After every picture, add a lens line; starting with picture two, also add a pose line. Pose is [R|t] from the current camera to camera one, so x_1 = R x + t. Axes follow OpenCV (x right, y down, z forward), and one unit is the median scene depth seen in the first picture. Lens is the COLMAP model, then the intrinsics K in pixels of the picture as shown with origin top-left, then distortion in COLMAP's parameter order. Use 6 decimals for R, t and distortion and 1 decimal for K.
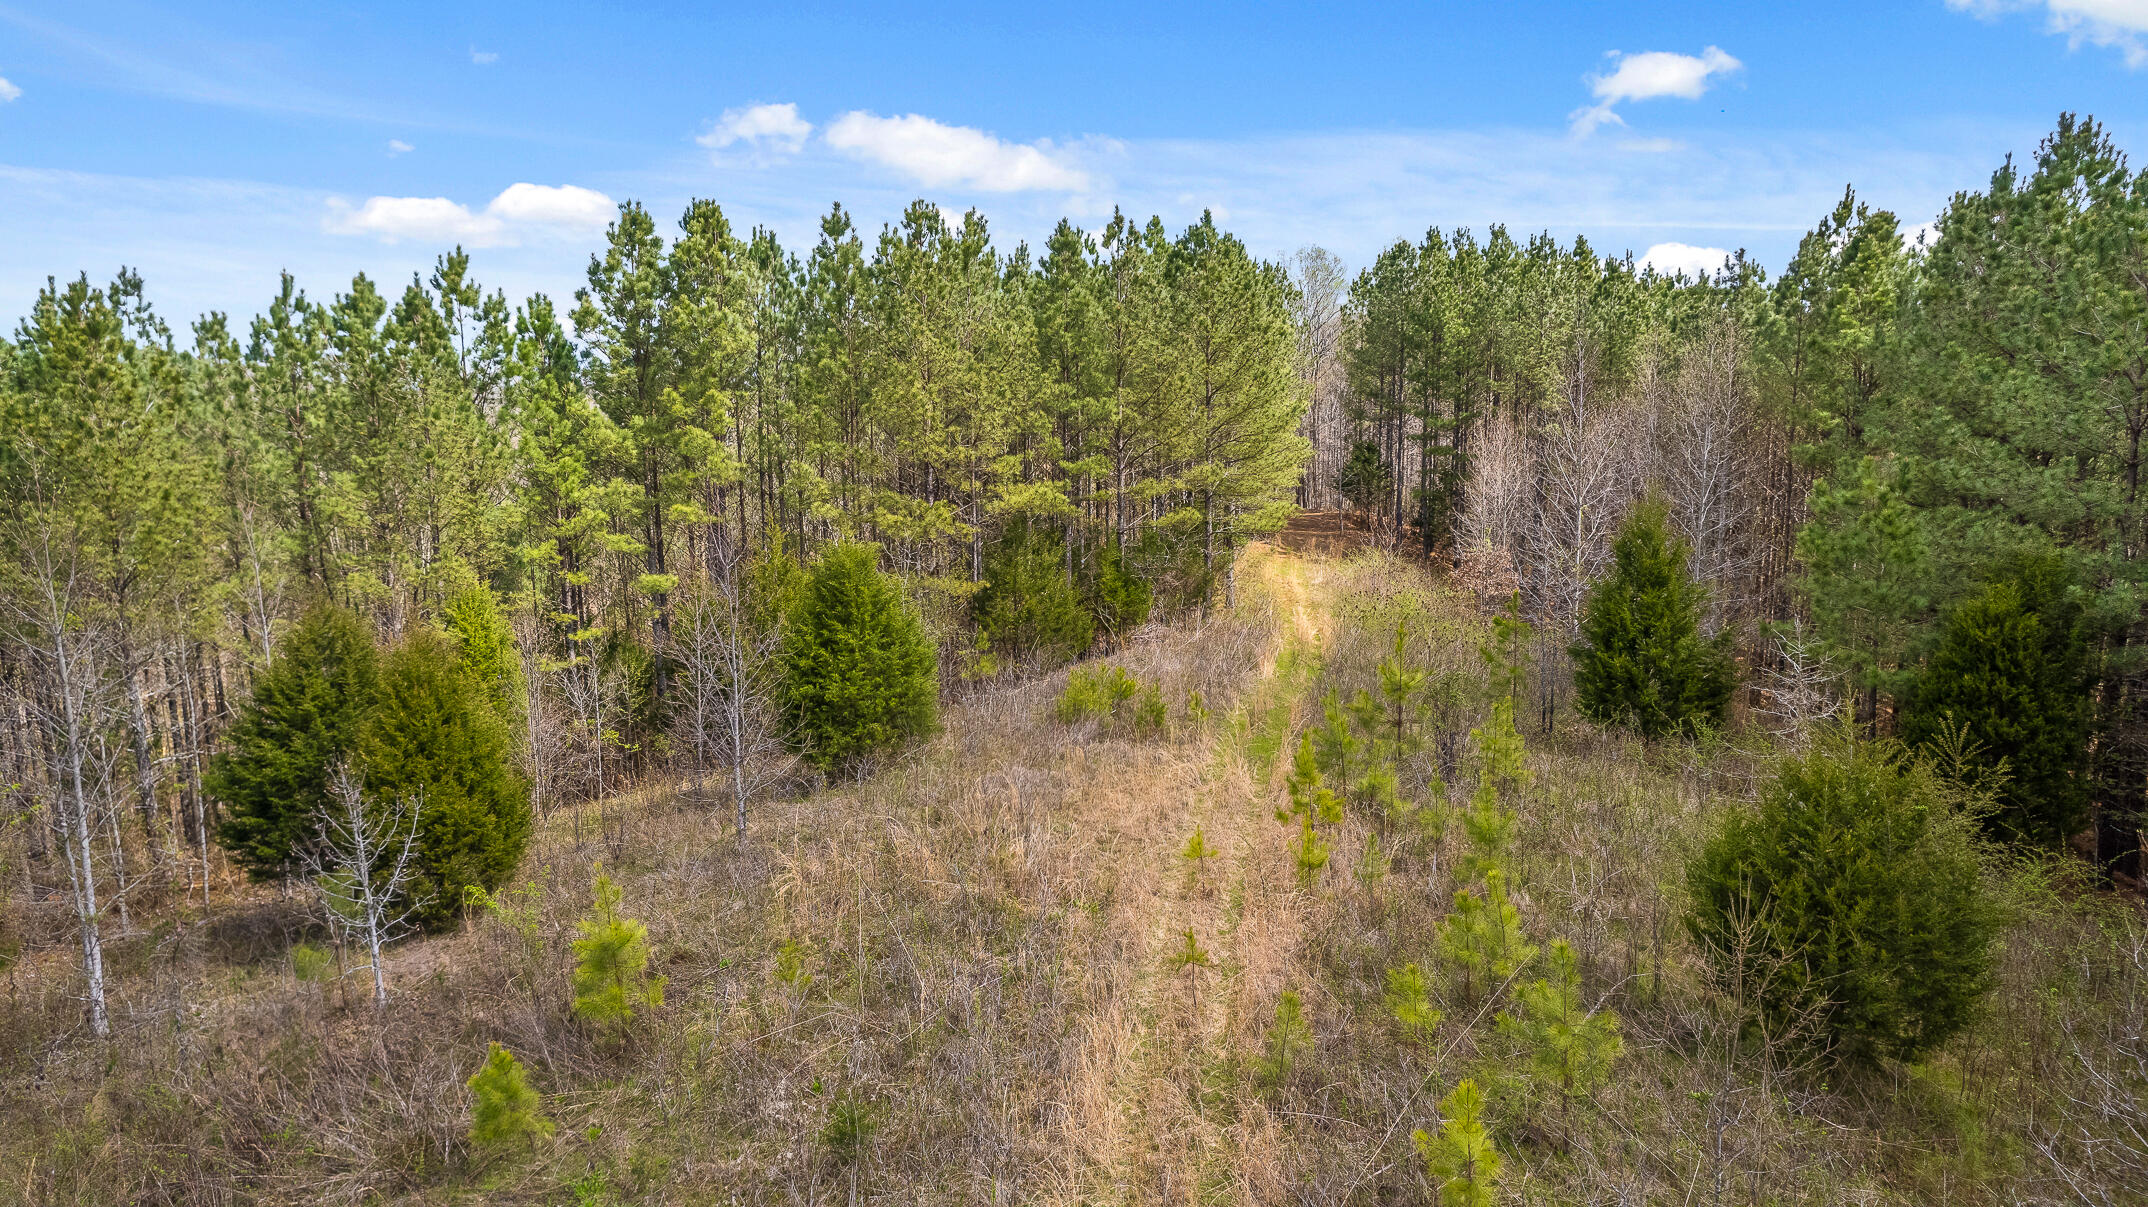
lens RADIAL K [[1385.1, 0, 1070.0], [0, 1385.1, 610.7], [0, 0, 1]] dist [-0.095094, 0.088060]
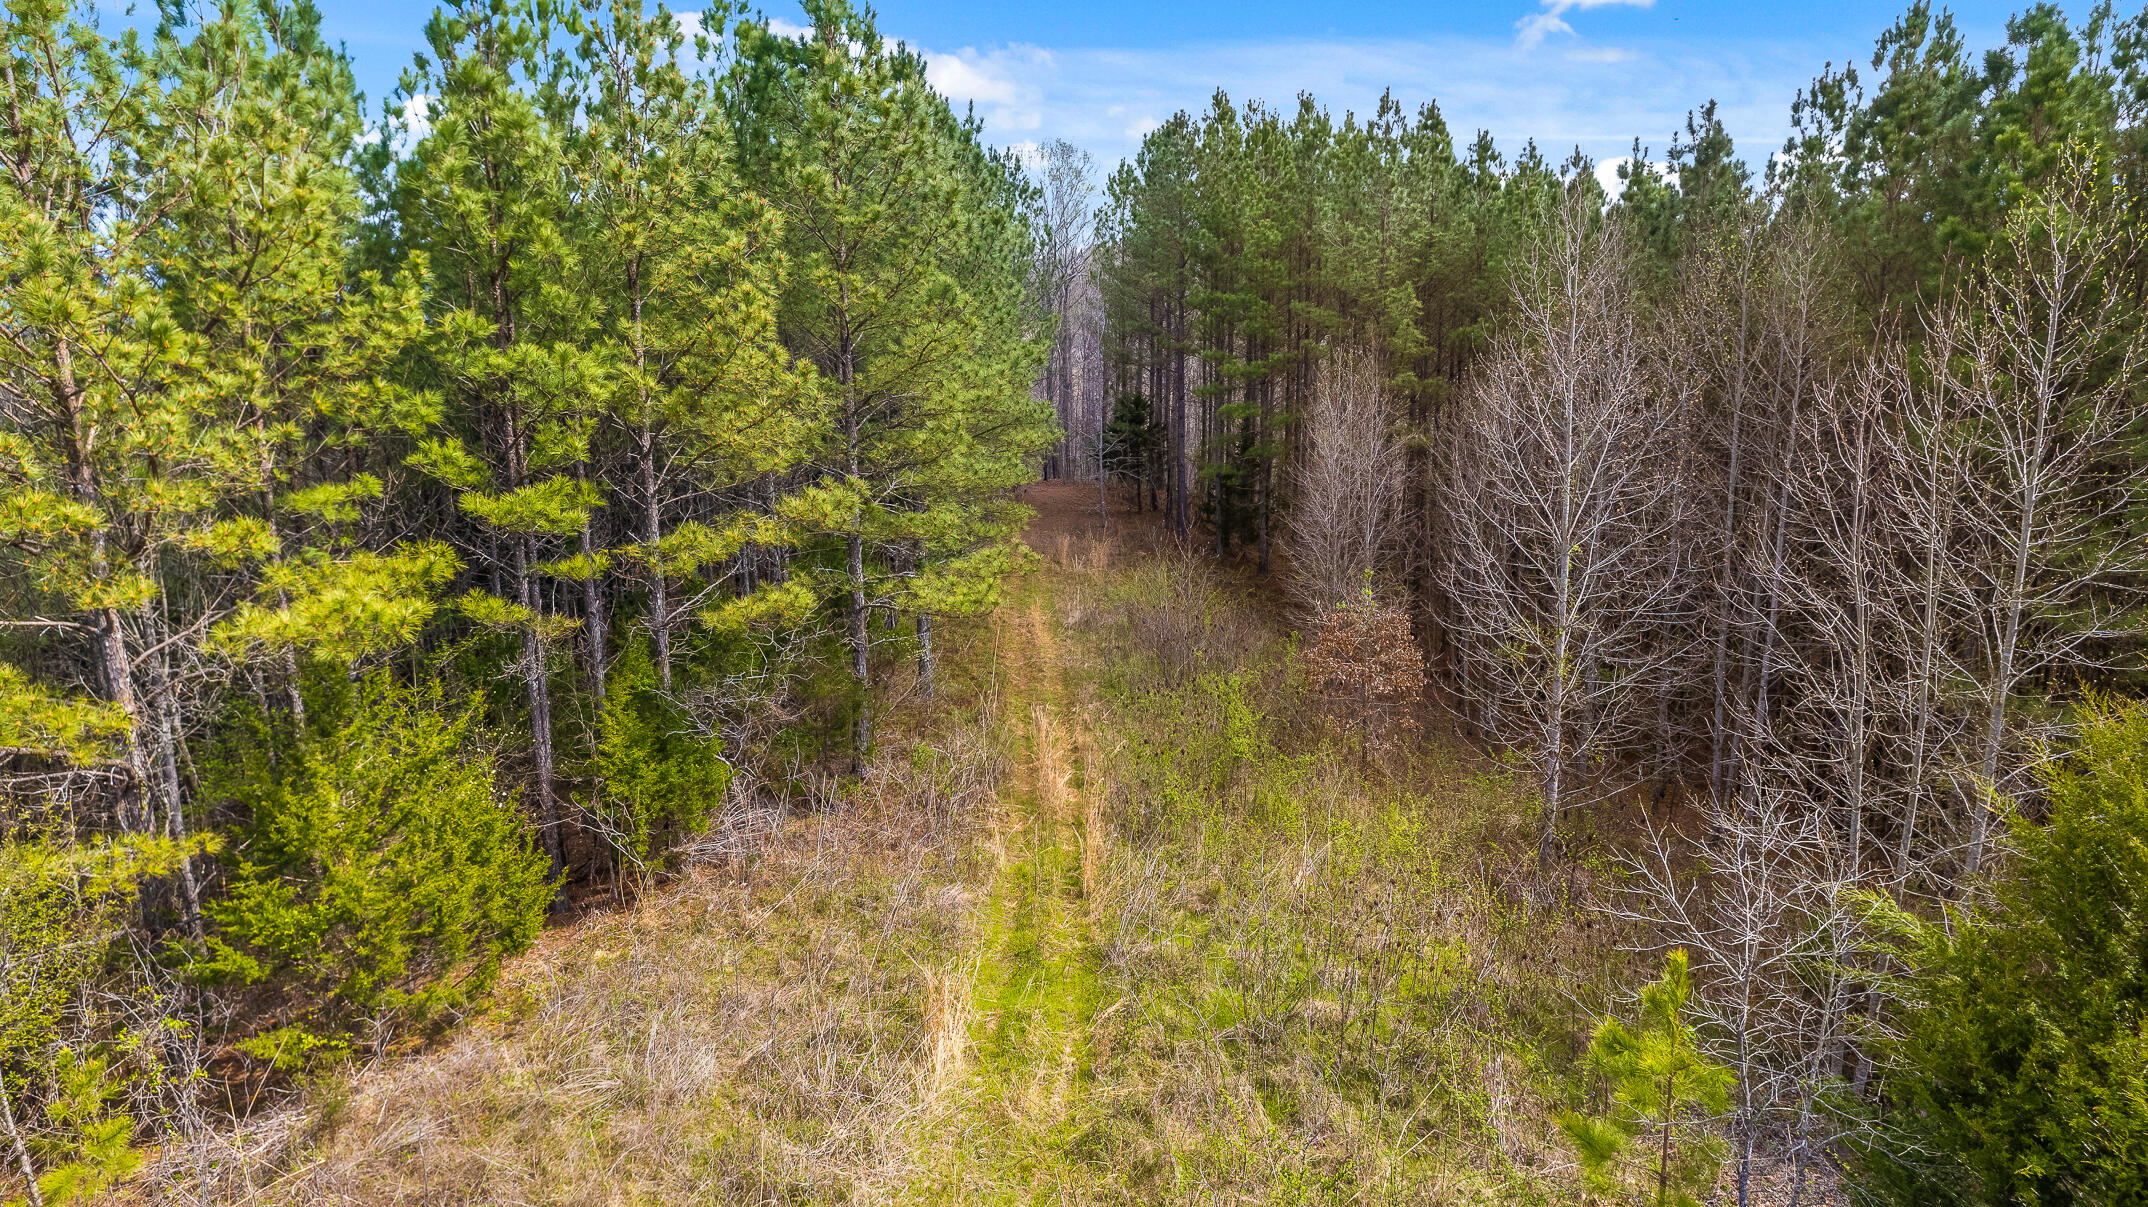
lens RADIAL K [[1385.1, 0, 1070.0], [0, 1385.1, 610.7], [0, 0, 1]] dist [-0.095094, 0.088060]
pose [[0.984579, -0.037312, 0.170912, 0.066892], [0.029221, 0.998341, 0.049612, -0.057307], [-0.172480, -0.043853, 0.984036, 0.358192]]
